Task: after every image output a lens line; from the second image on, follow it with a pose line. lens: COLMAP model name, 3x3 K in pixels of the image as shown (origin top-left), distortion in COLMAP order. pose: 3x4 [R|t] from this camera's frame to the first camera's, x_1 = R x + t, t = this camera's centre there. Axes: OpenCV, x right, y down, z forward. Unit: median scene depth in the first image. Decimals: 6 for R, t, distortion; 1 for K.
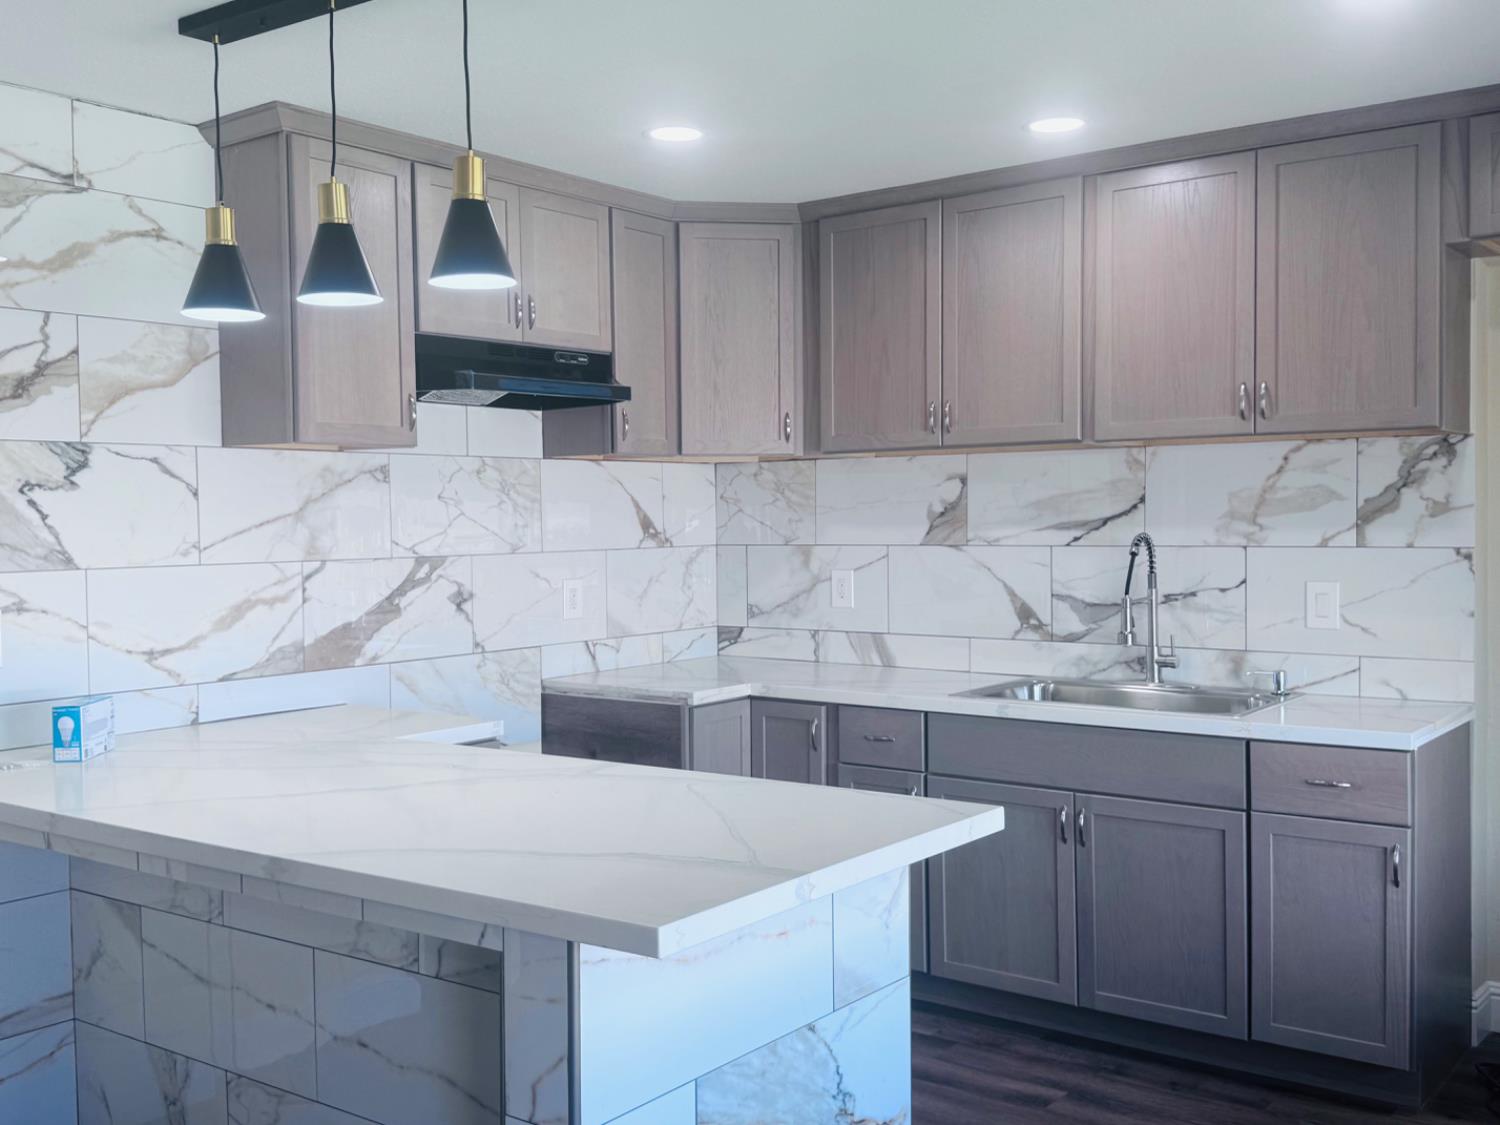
lens RADIAL K [[1504.2, 0, 768.0], [0, 1504.2, 559.0], [0, 0, 1]] dist [0.174329, -0.369654]
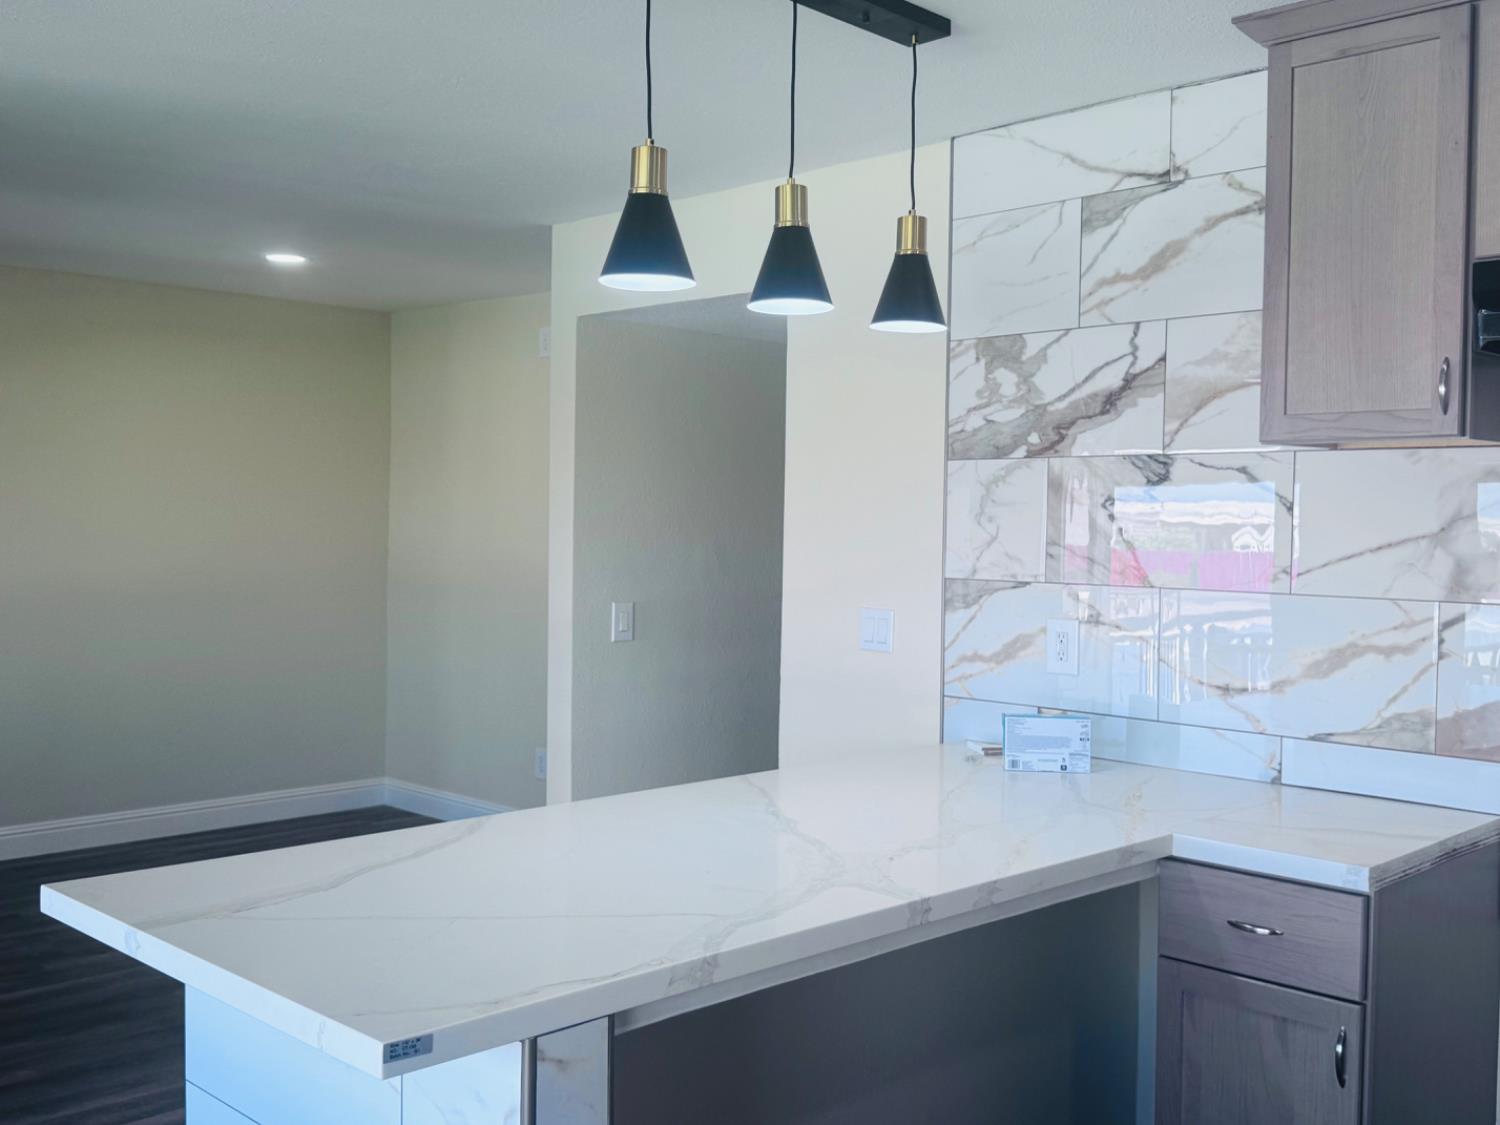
lens RADIAL K [[1504.2, 0, 768.0], [0, 1504.2, 559.0], [0, 0, 1]] dist [0.174329, -0.369654]
pose [[-0.137191, 0.037792, -0.989823, 0.517416], [-0.040311, 0.998231, 0.043700, -0.042467], [0.989724, 0.045896, -0.135425, 0.886555]]
